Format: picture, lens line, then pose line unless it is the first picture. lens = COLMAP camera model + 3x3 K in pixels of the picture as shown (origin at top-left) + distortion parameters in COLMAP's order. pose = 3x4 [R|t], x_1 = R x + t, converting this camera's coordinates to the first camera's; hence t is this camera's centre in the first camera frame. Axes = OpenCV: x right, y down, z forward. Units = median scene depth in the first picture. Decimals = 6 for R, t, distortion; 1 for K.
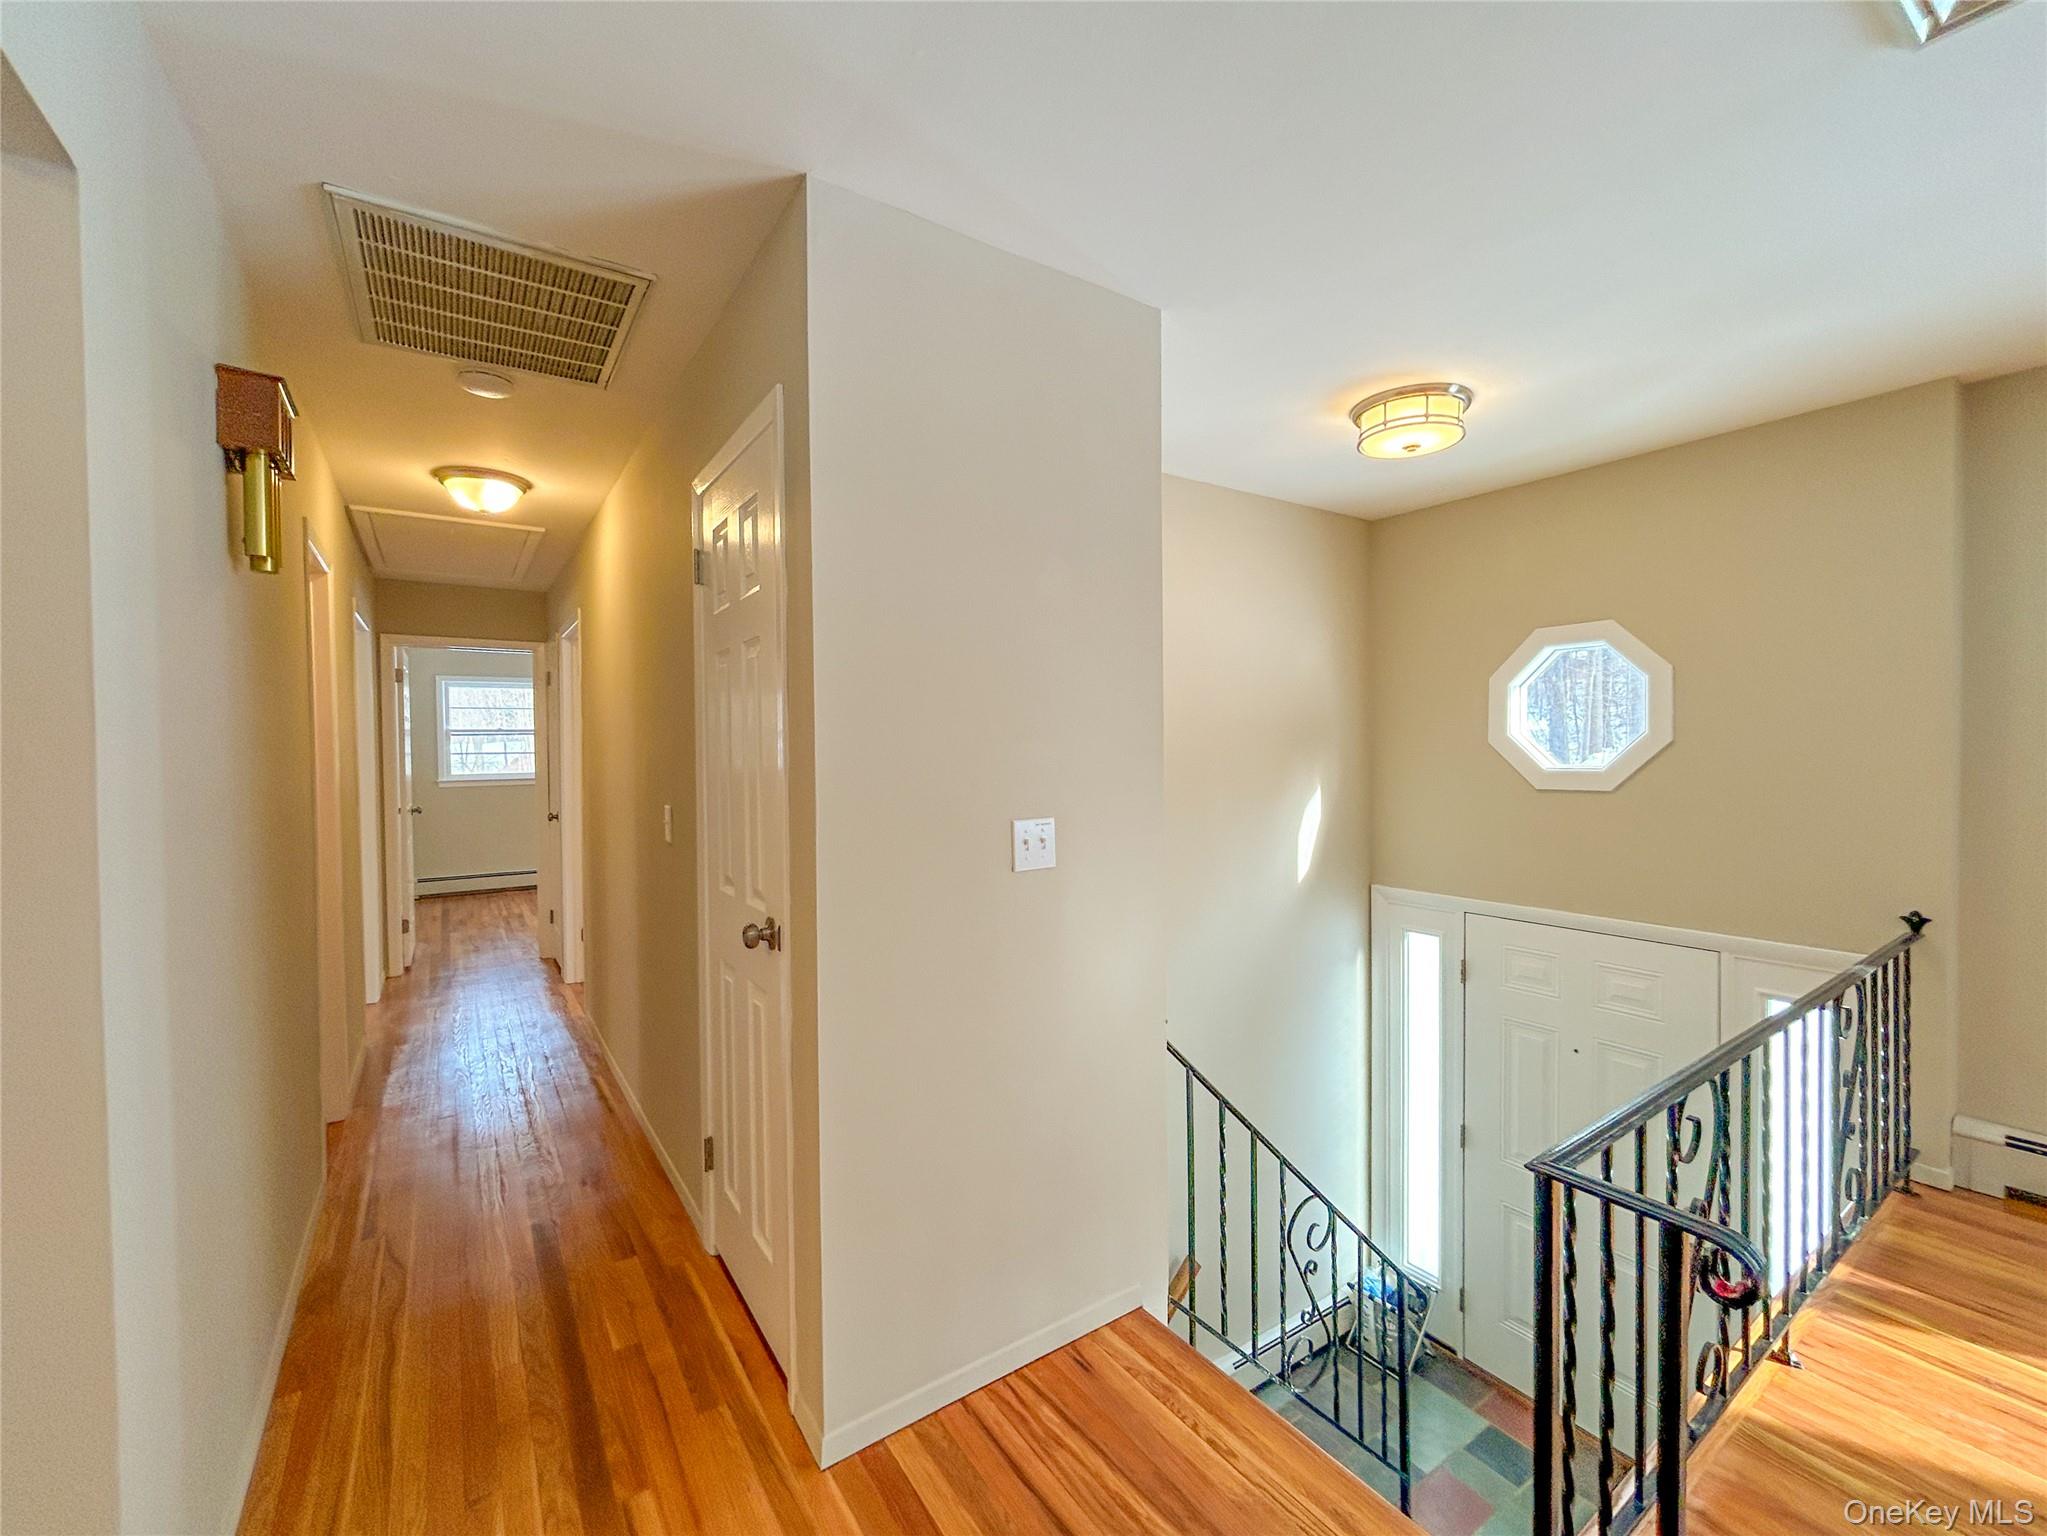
lens RADIAL K [[845.6, 0, 1023.5], [0, 845.6, 768.0], [0, 0, 1]] dist [0.002879, 0.000204]
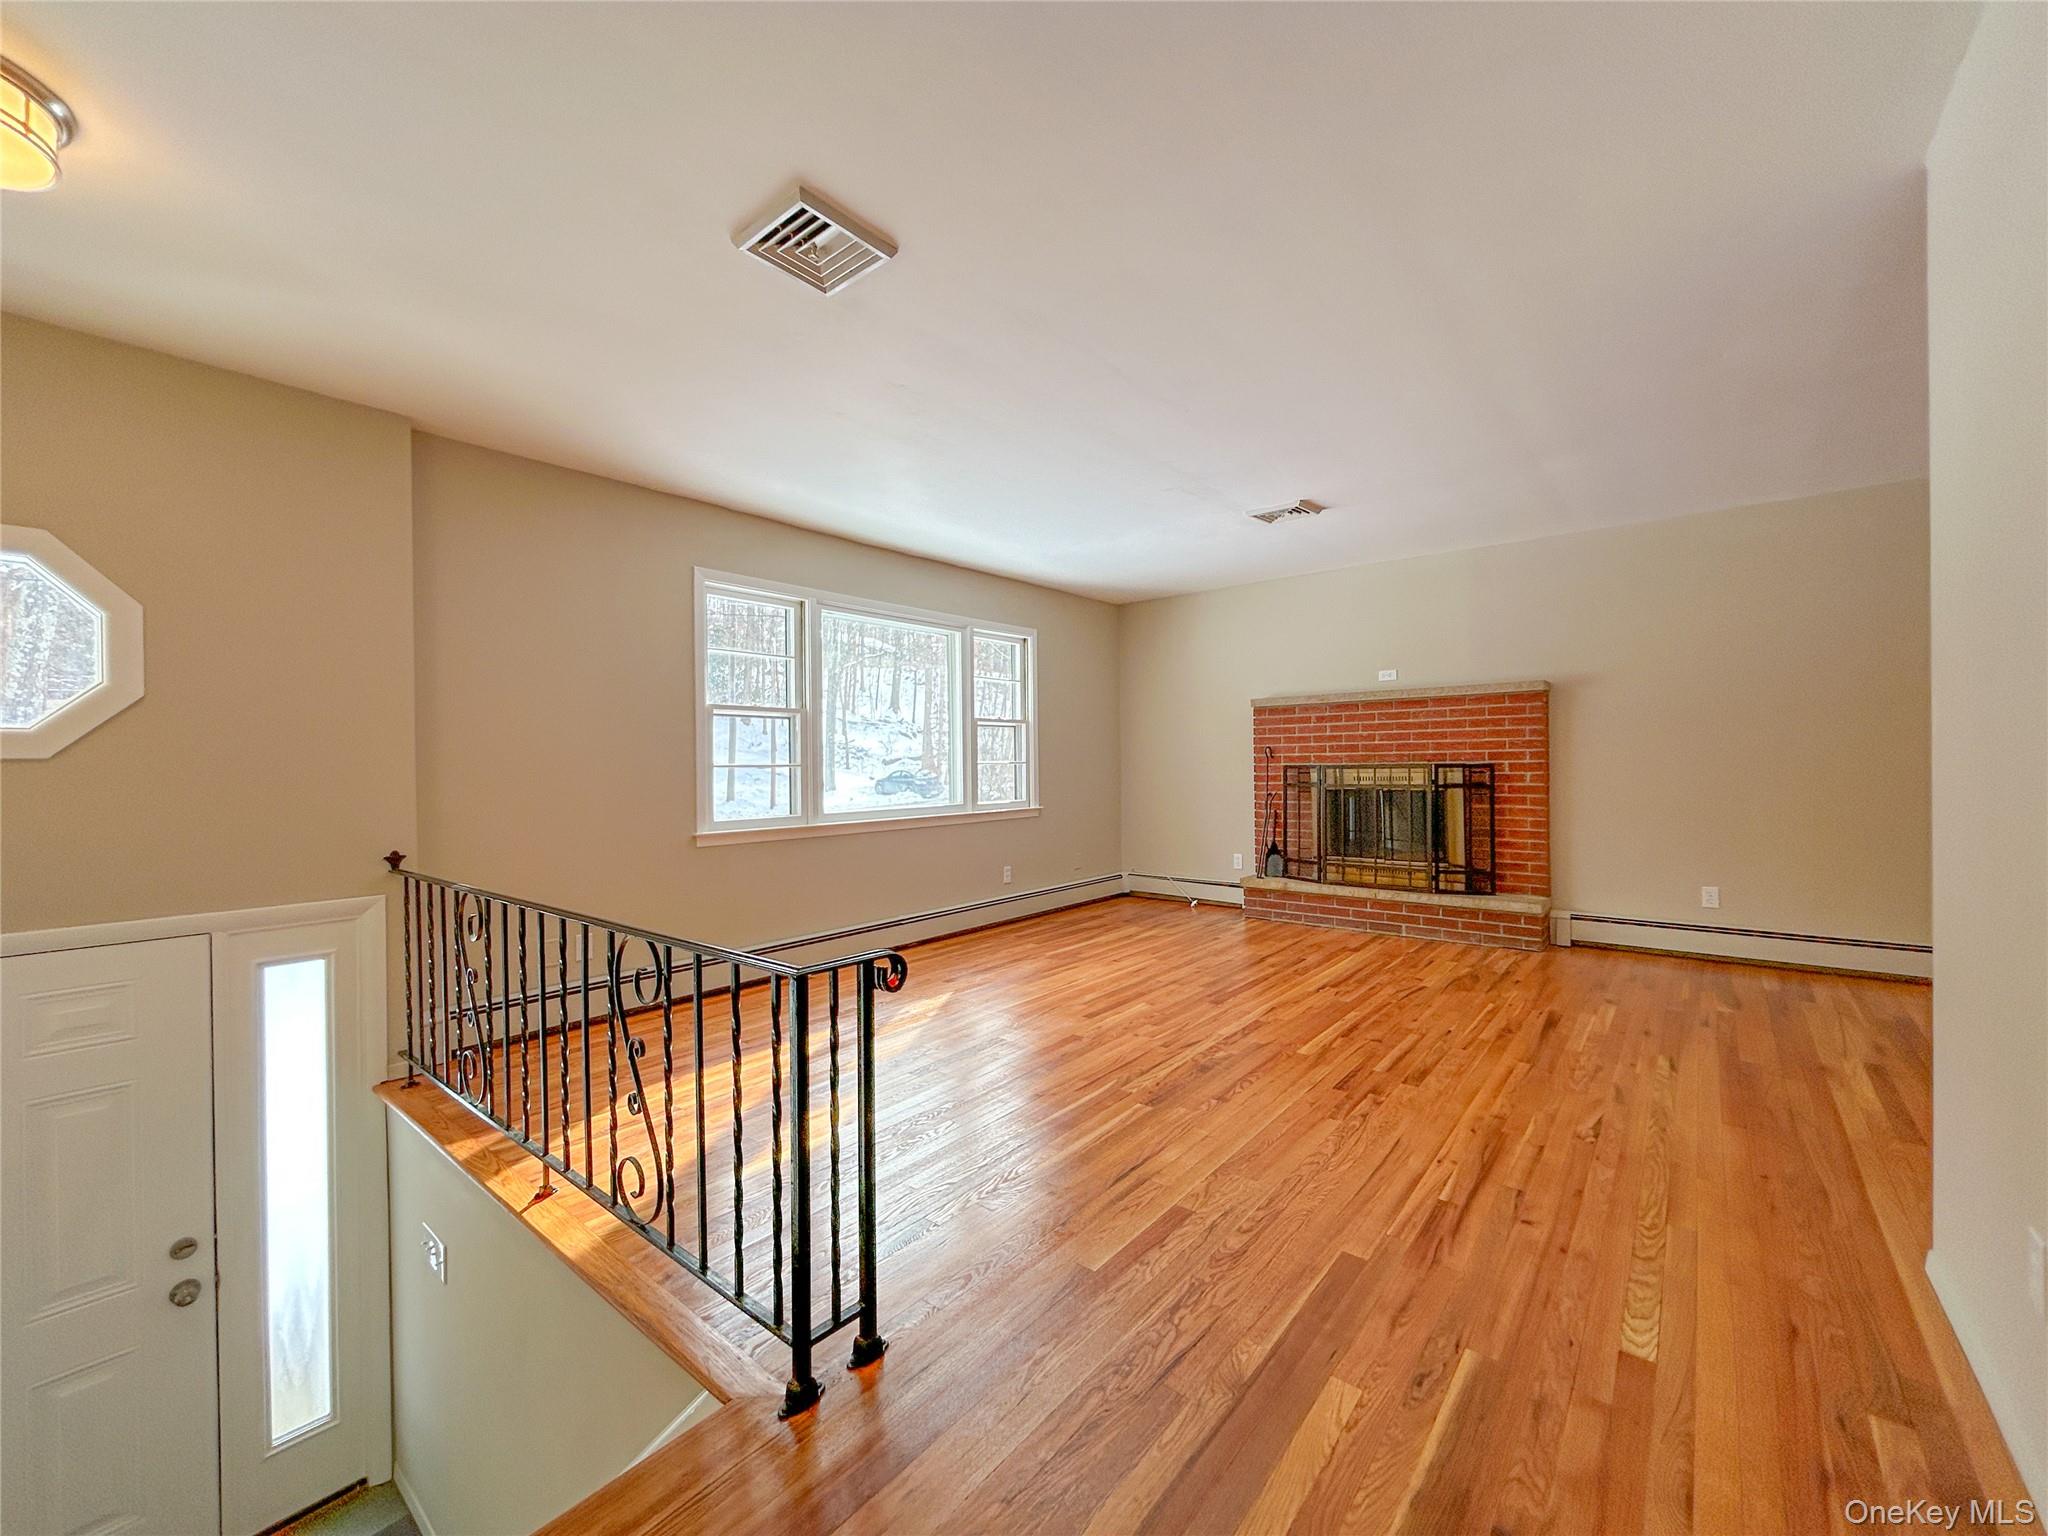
lens RADIAL K [[818.1, 0, 1024.0], [0, 818.1, 768.0], [0, 0, 1]] dist [-0.000792, -0.000128]
pose [[-0.274562, 0.008204, 0.961534, -0.222157], [0.037858, 0.999281, 0.002284, 0.062616], [-0.960824, 0.037029, -0.274675, 0.348128]]
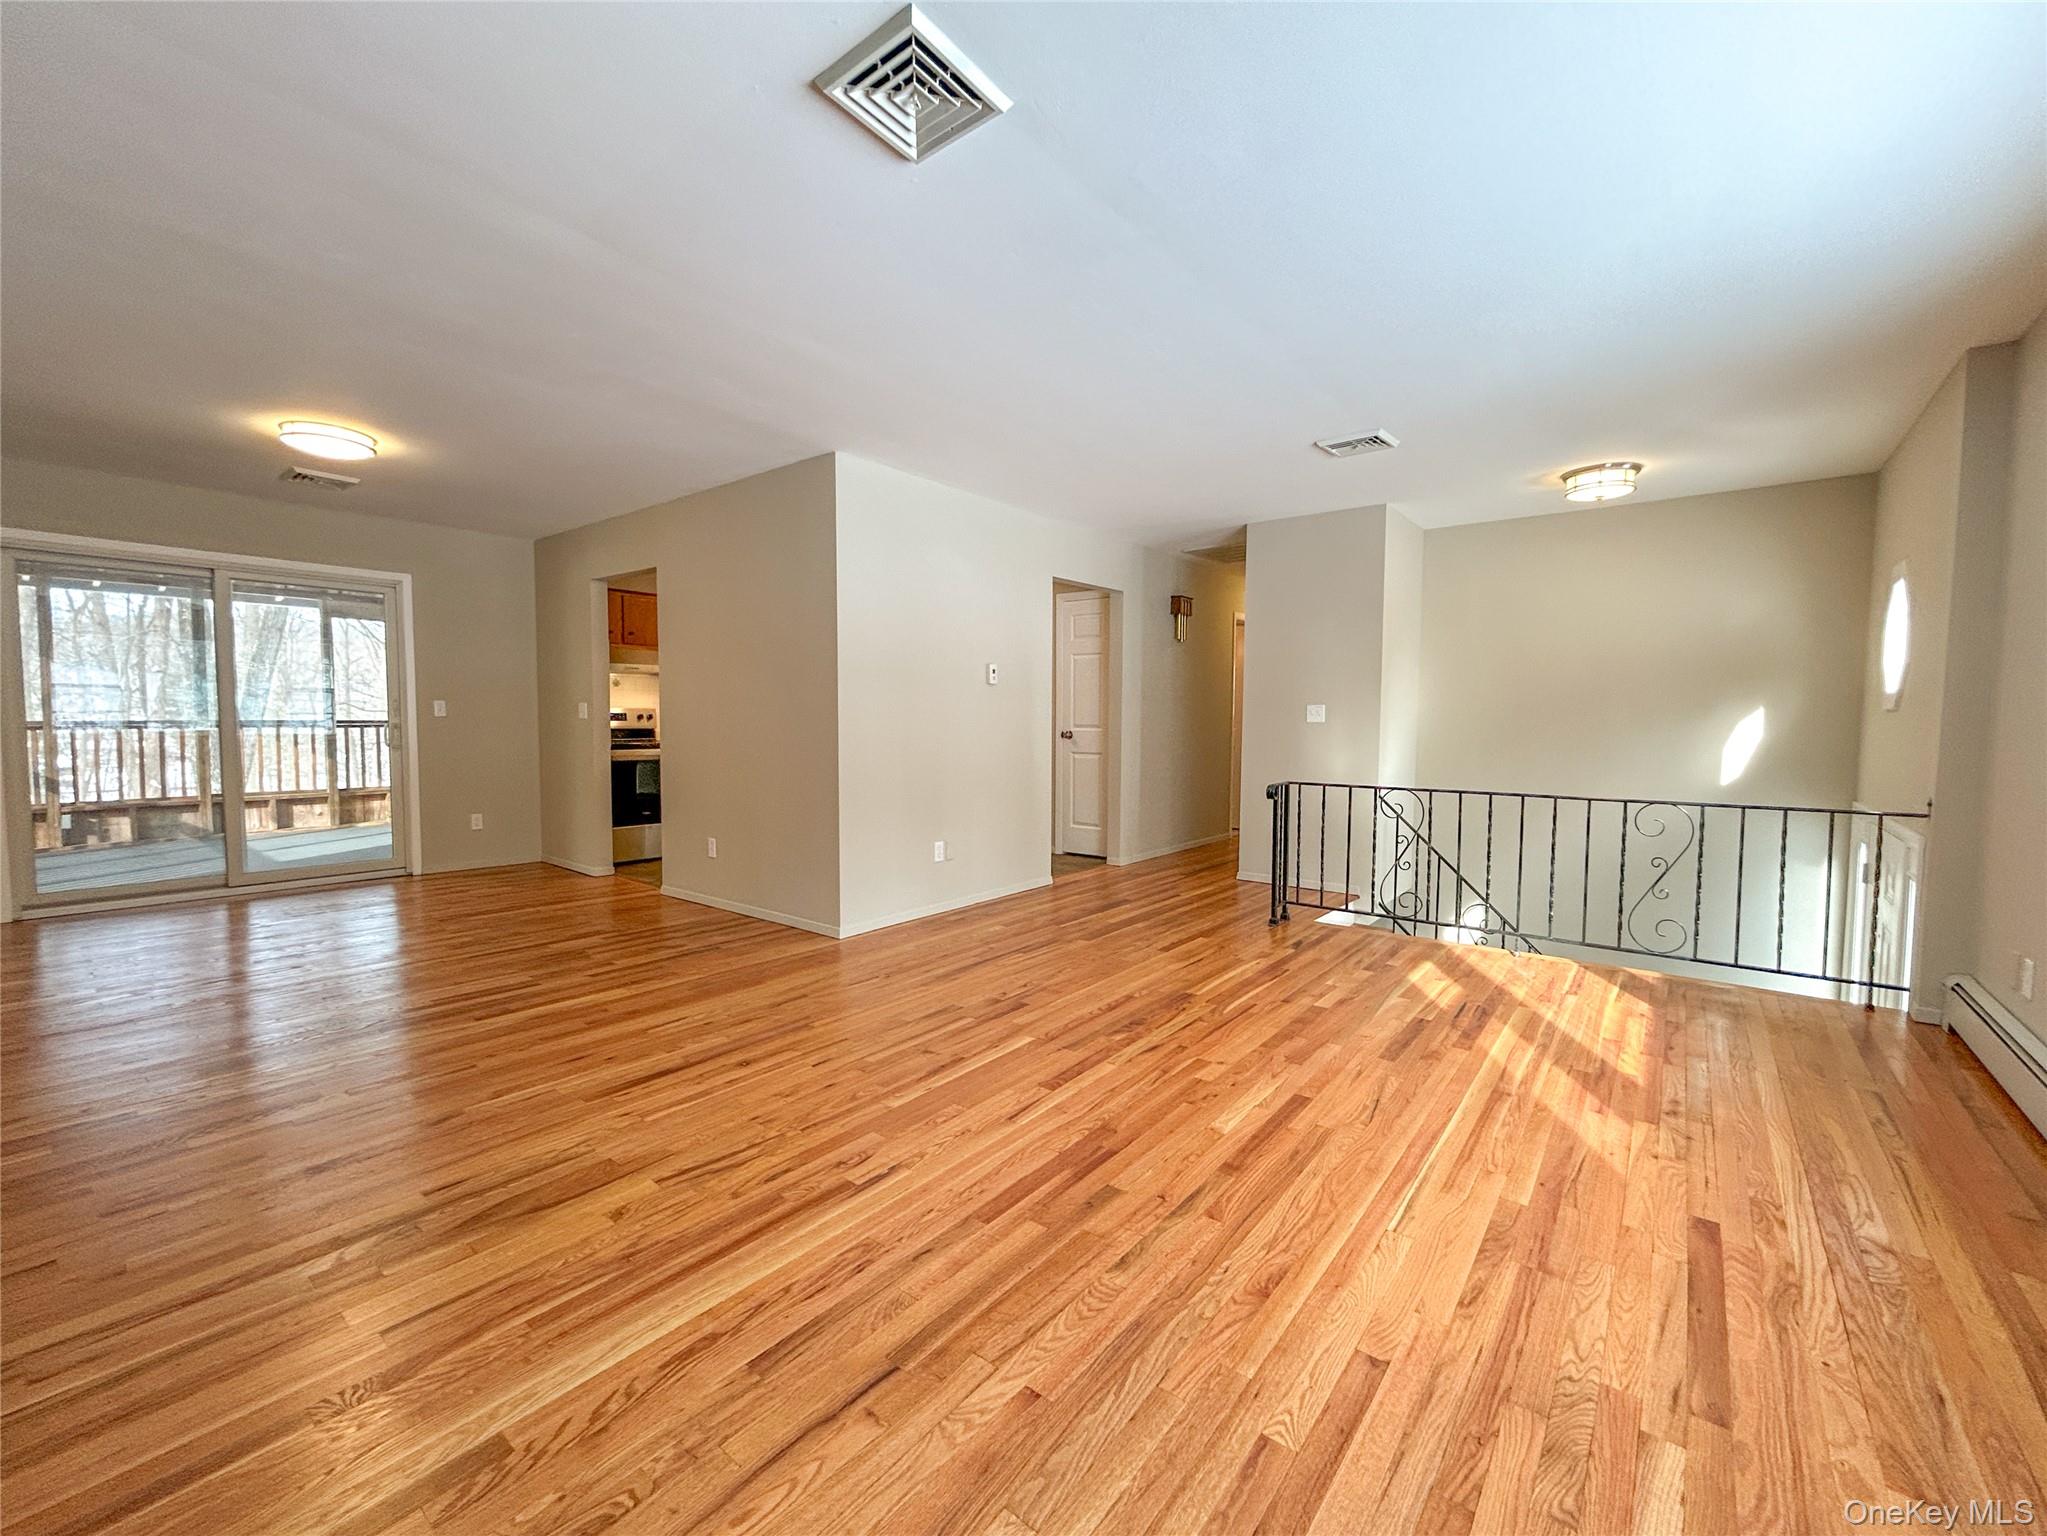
lens RADIAL K [[845.4, 0, 1023.5], [0, 845.4, 768.0], [0, 0, 1]] dist [0.000783, 0.000335]
pose [[0.299353, 0.072302, -0.951399, 1.369181], [-0.035933, 0.997272, 0.064482, 0.068361], [0.953465, 0.014884, 0.301135, -0.459810]]
